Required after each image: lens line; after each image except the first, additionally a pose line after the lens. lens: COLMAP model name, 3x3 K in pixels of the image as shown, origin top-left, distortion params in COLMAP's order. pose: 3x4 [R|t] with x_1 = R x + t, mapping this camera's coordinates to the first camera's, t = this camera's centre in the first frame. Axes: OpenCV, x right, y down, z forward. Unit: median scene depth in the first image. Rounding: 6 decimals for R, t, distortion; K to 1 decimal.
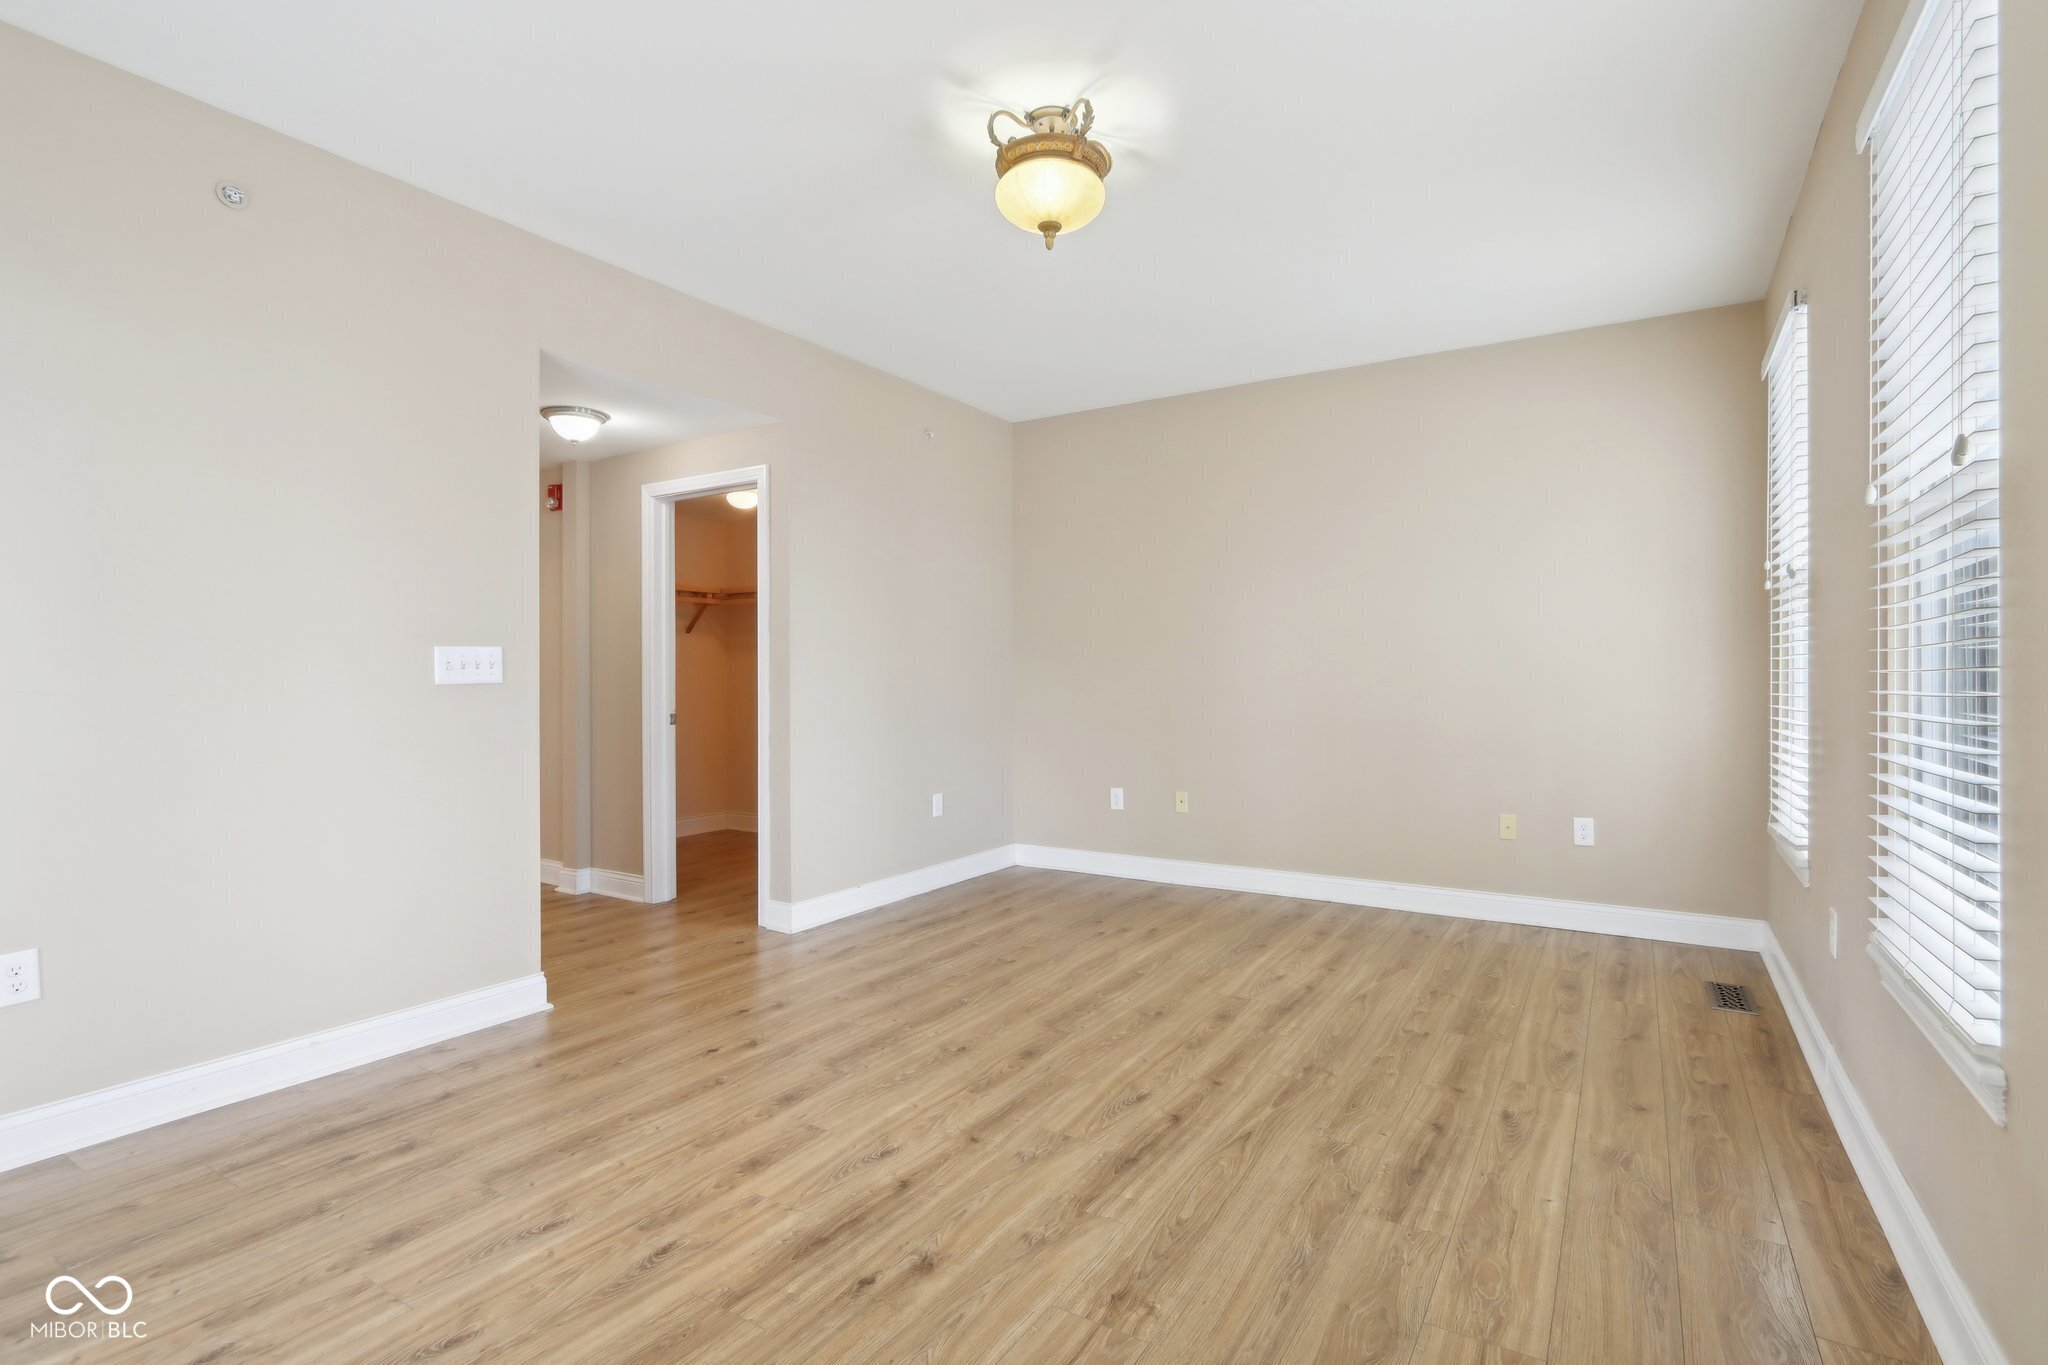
lens RADIAL K [[961.1, 0, 1026.4], [0, 961.1, 681.9], [0, 0, 1]] dist [0.001254, 0.000496]
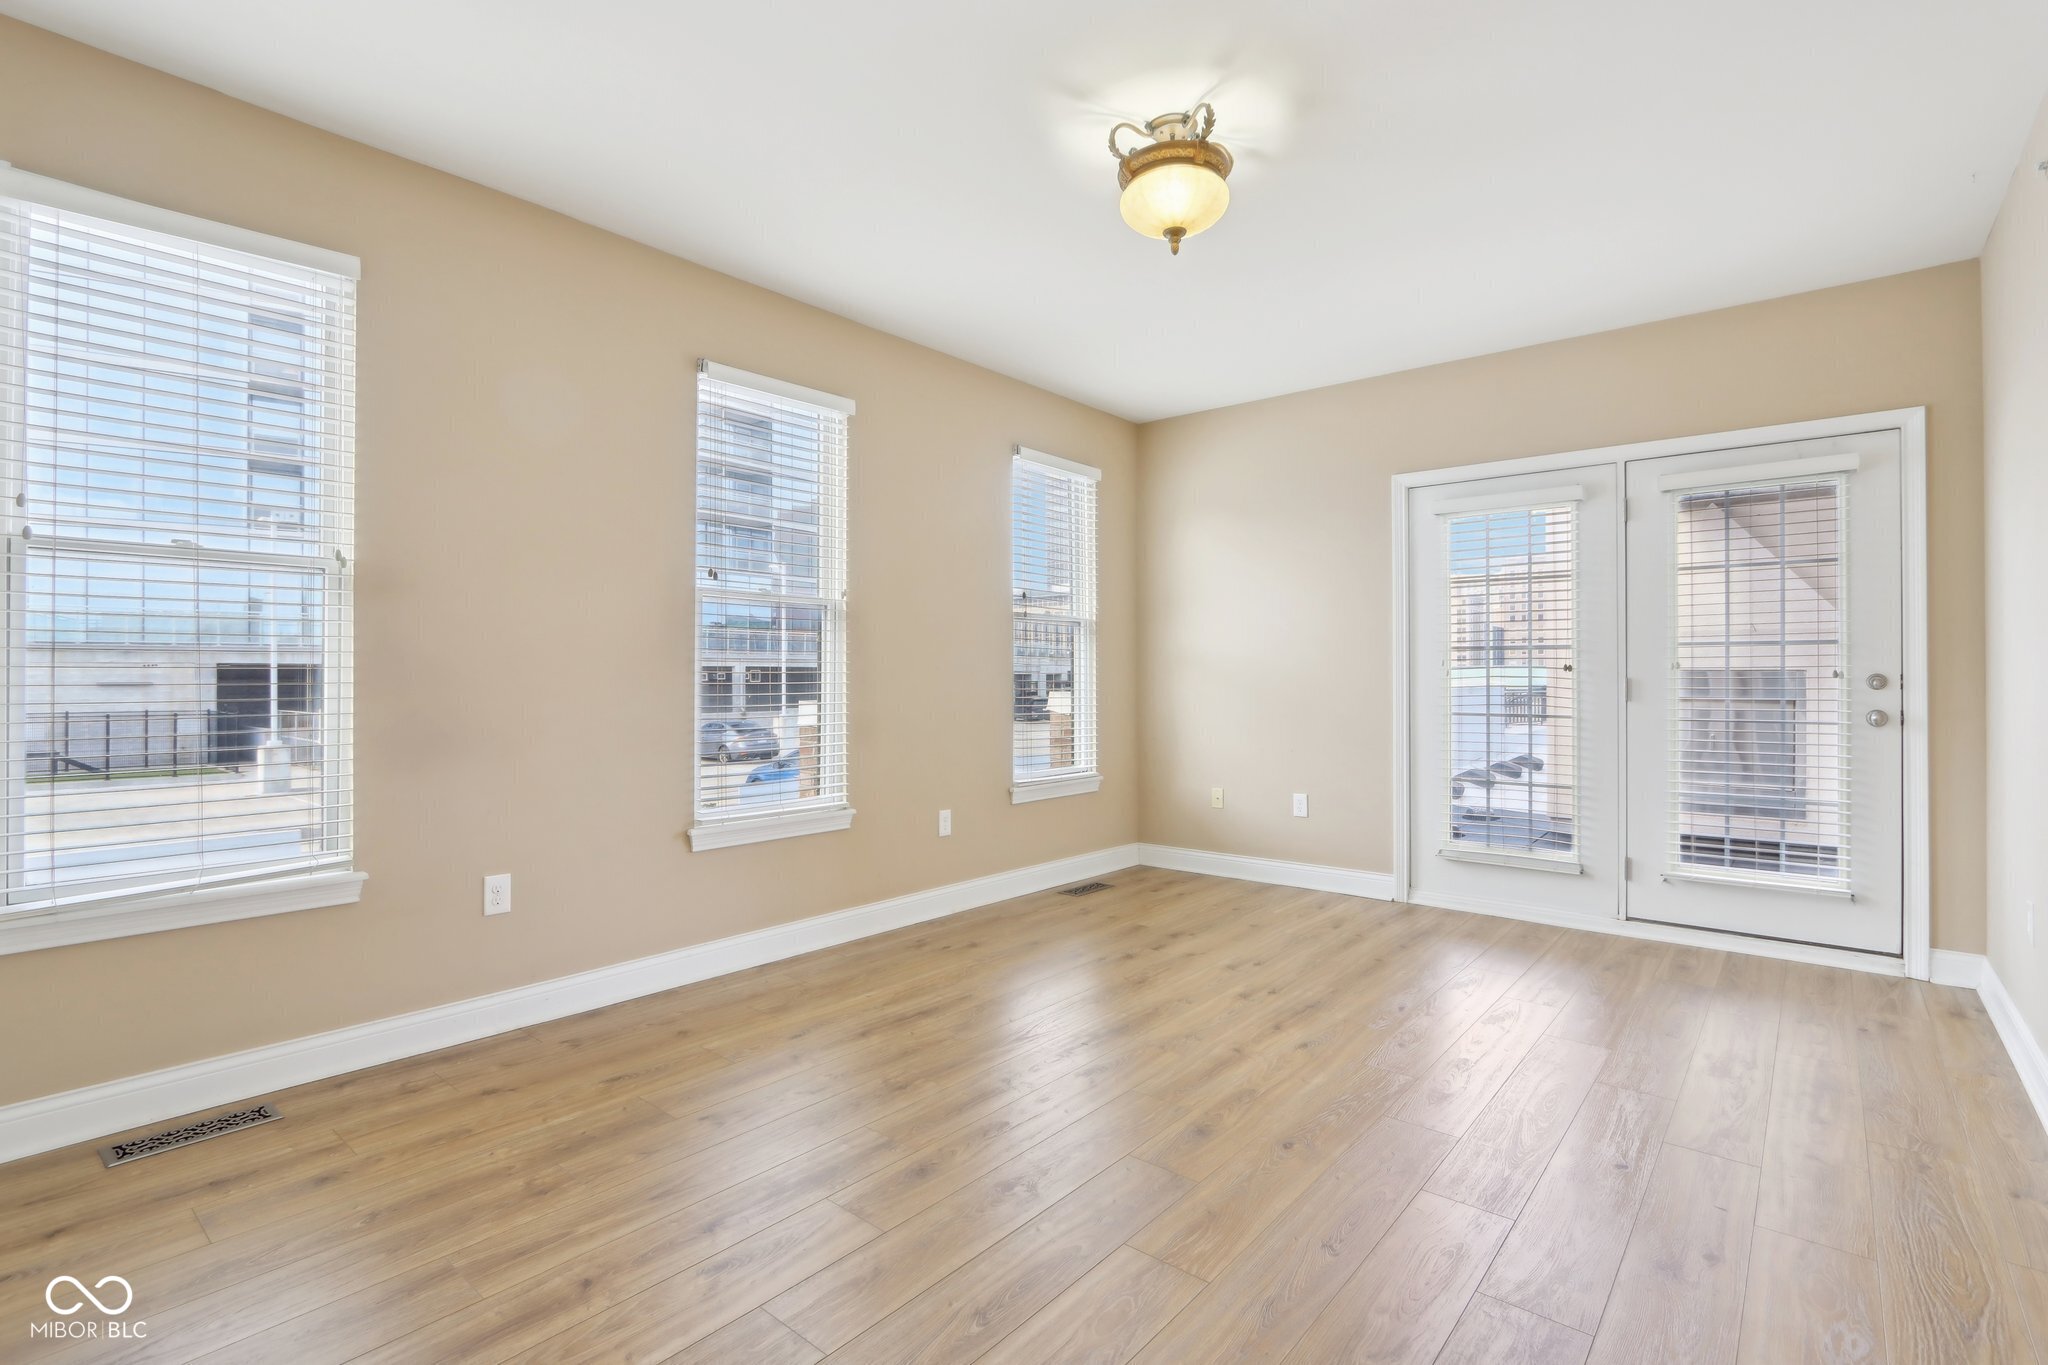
lens RADIAL K [[961.1, 0, 1020.8], [0, 961.1, 674.7], [0, 0, 1]] dist [0.001254, 0.000496]
pose [[-0.991127, -0.001853, 0.132905, 0.055967], [-0.001311, 0.999990, 0.004170, -0.013450], [-0.132911, 0.003959, -0.991120, 2.156572]]
